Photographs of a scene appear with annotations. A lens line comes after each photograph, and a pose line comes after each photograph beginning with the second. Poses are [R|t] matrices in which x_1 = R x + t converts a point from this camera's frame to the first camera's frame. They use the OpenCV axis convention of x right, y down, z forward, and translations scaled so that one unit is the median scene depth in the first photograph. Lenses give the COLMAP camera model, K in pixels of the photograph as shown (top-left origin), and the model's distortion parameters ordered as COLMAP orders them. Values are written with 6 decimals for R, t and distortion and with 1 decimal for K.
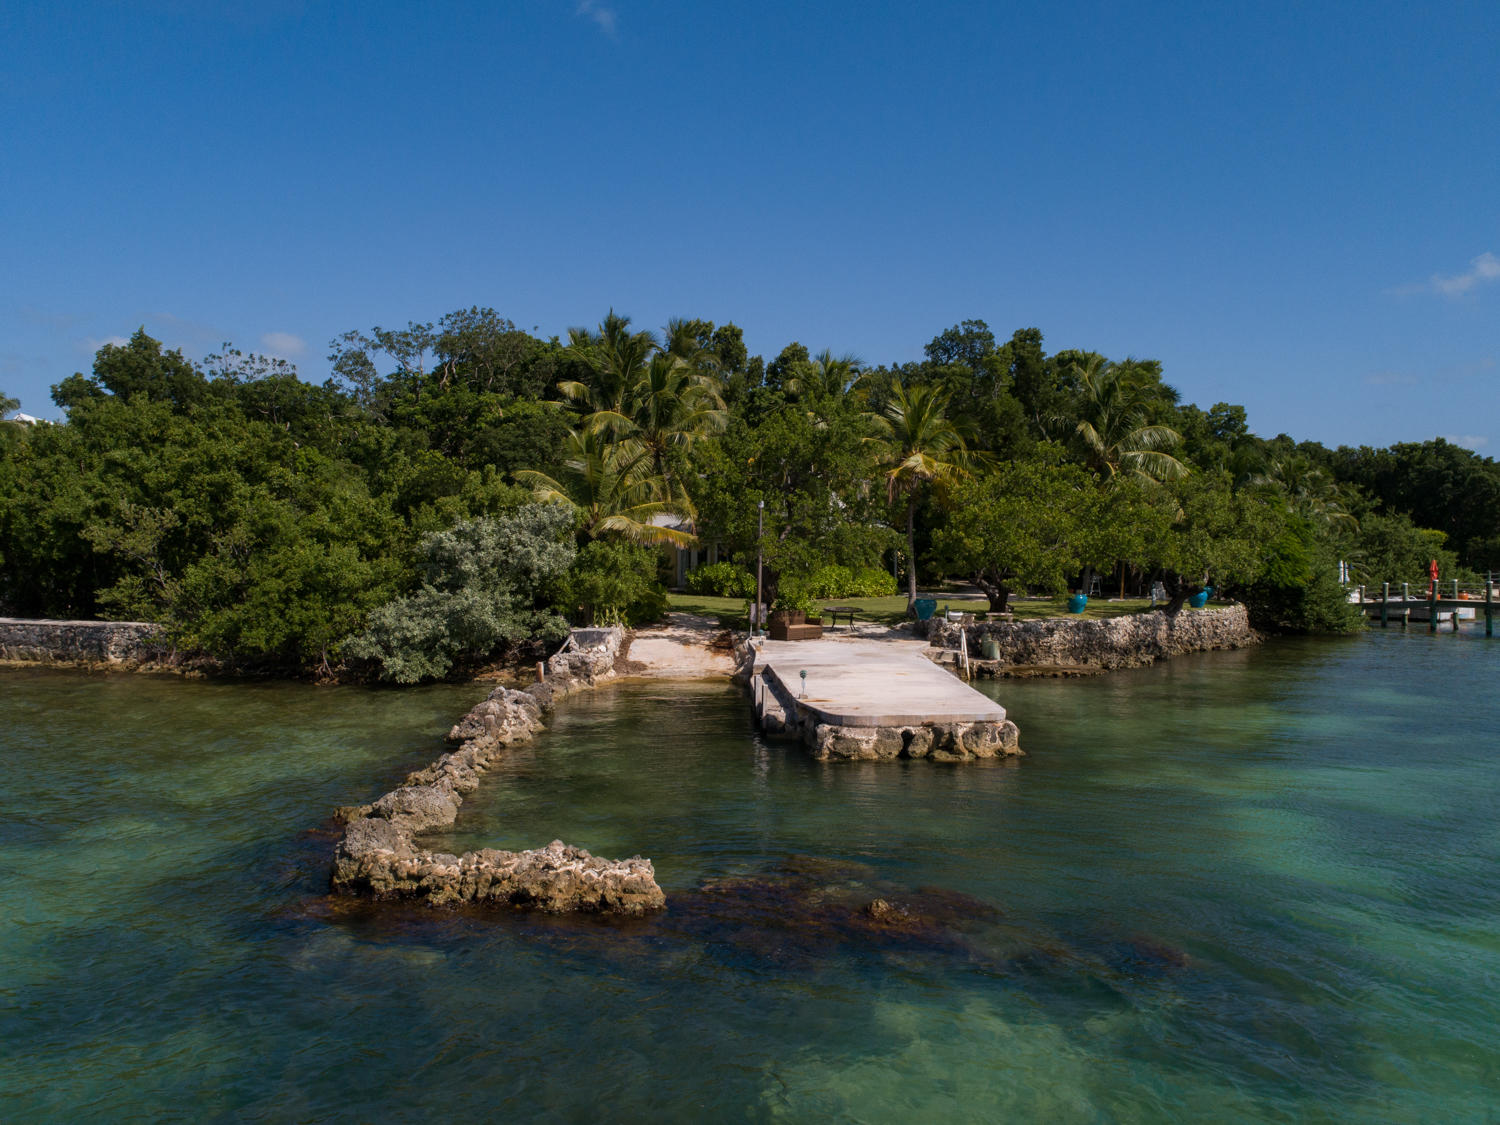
lens RADIAL K [[1143.1, 0, 750.0], [0, 1143.1, 562.5], [0, 0, 1]] dist [-0.024734, 0.001182]
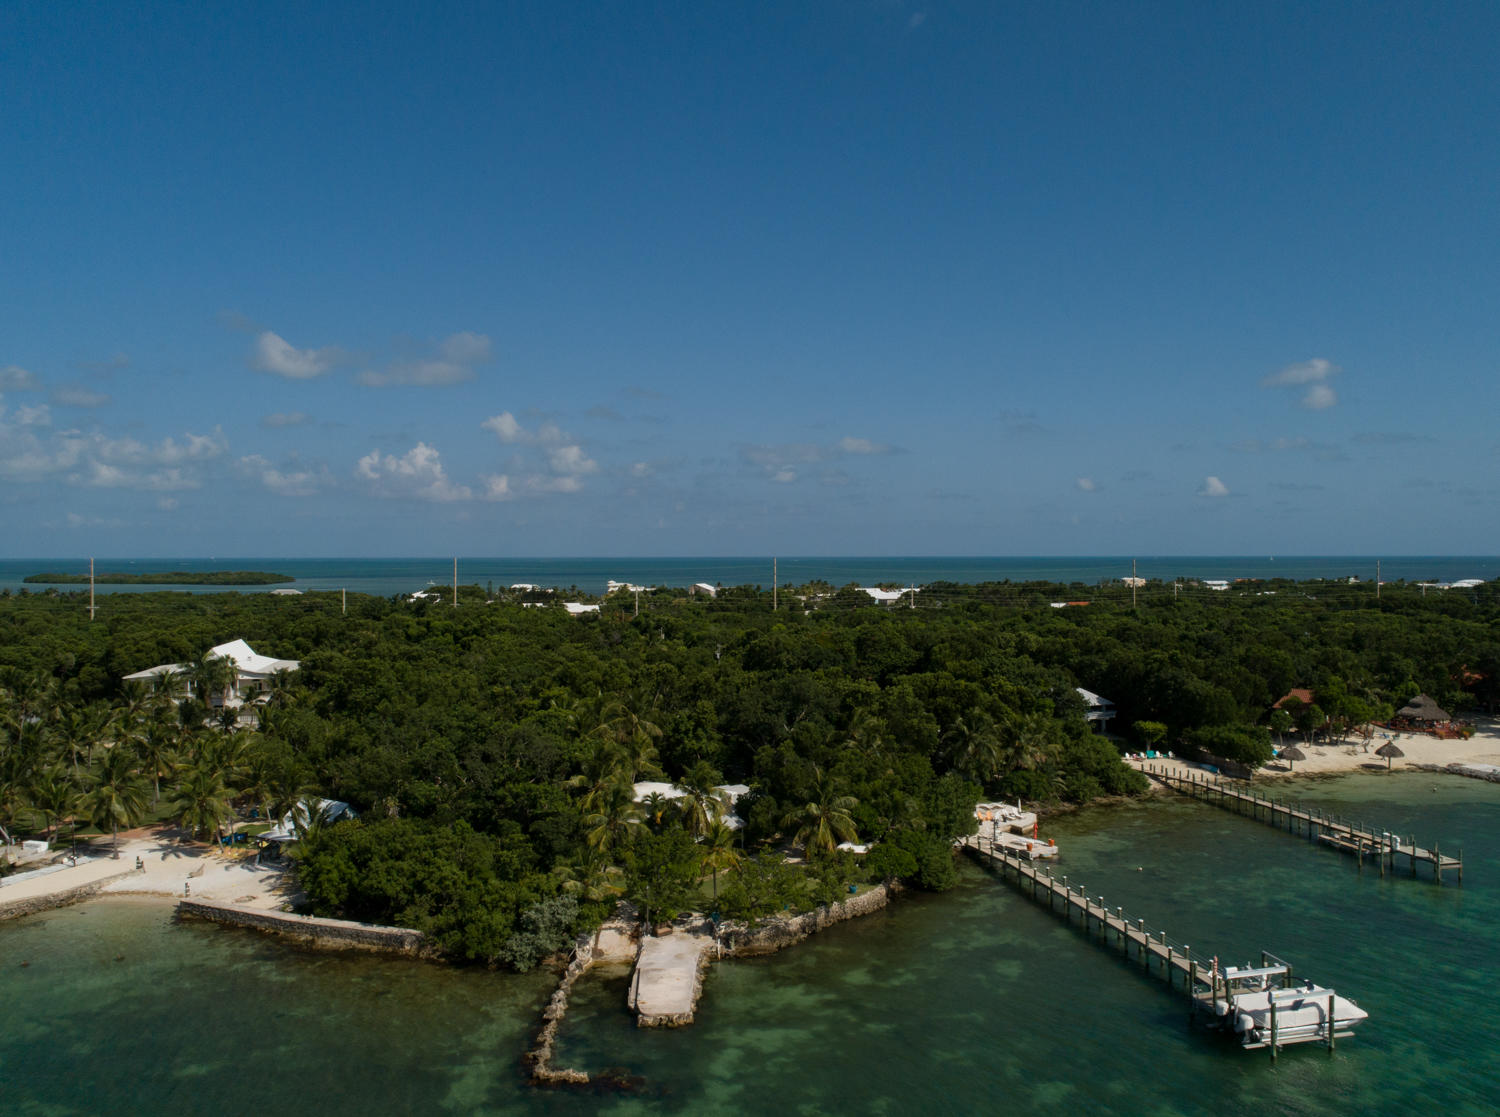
lens RADIAL K [[1135.2, 0, 748.8], [0, 1135.2, 441.7], [0, 0, 1]] dist [-0.005018, 0.003259]
pose [[0.999849, -0.013195, -0.011330, 0.330223], [0.011843, 0.993626, -0.112100, -0.889642], [0.012737, 0.111949, 0.993632, -1.989937]]
